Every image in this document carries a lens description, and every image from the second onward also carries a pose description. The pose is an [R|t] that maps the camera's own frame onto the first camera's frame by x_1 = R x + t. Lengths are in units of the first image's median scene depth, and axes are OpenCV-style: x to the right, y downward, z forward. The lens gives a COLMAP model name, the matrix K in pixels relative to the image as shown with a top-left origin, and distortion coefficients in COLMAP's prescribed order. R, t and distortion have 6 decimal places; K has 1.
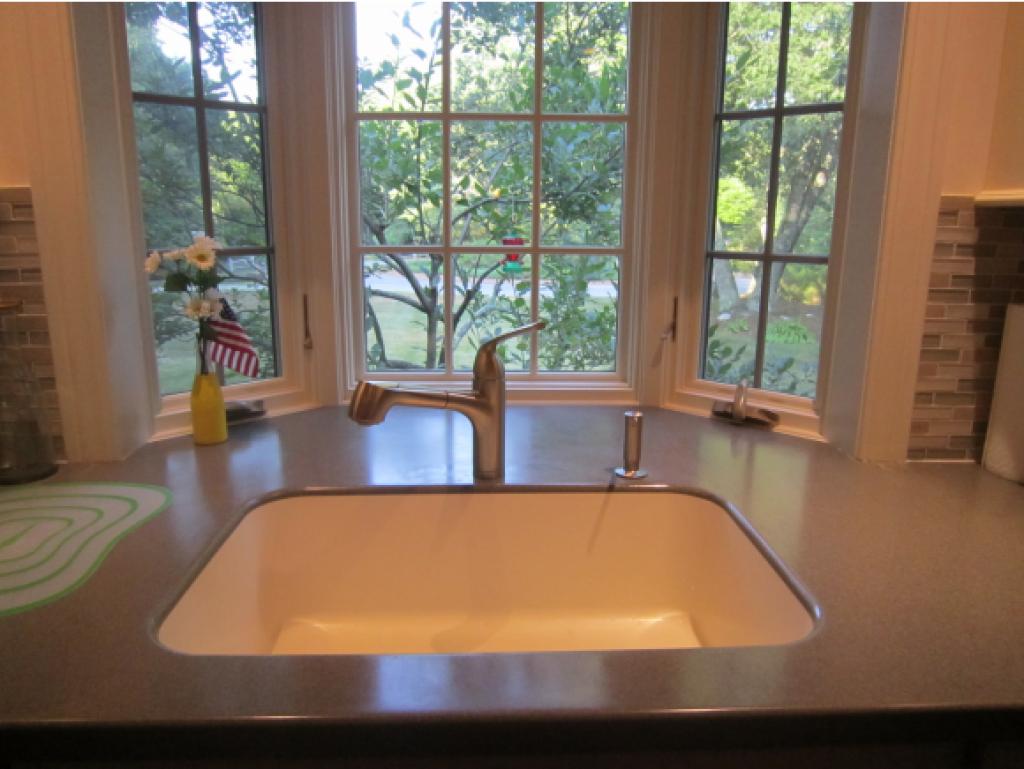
lens RADIAL K [[737.2, 0, 510.8], [0, 737.2, 402.1], [0, 0, 1]] dist [-0.066235, -0.000101]
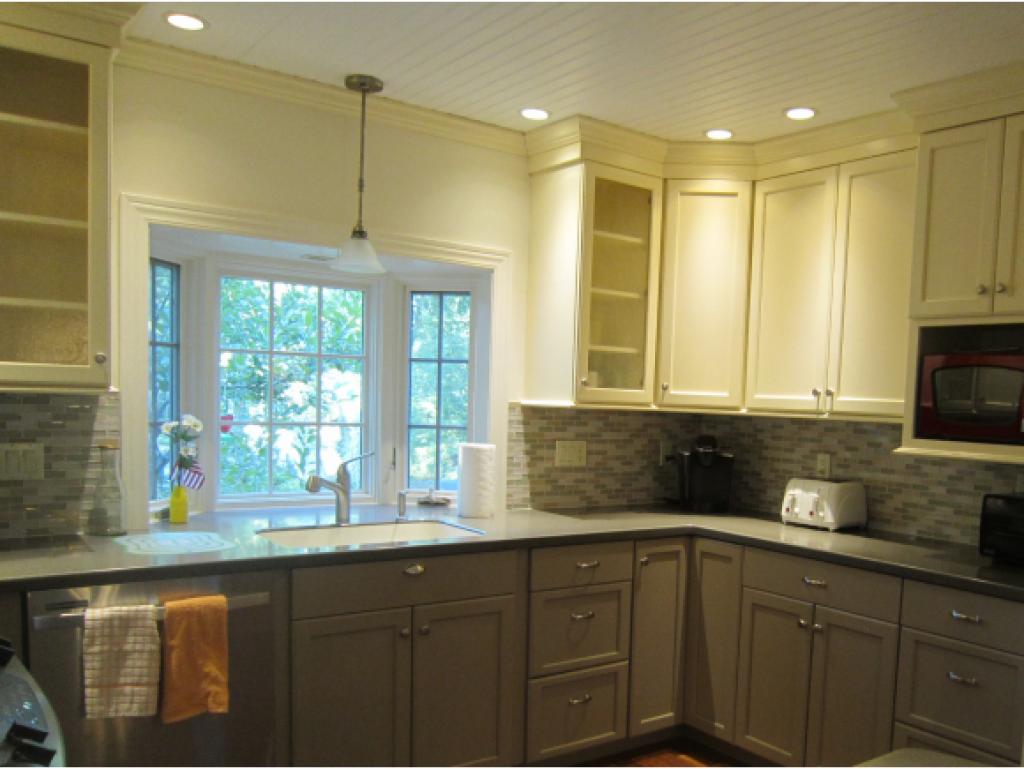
lens RADIAL K [[737.2, 0, 510.8], [0, 737.2, 402.1], [0, 0, 1]] dist [-0.066235, -0.000101]
pose [[0.866080, 0.015612, 0.499662, -0.667486], [0.103611, 0.972202, -0.209970, 0.250651], [-0.489051, 0.233621, 0.840387, -1.147039]]
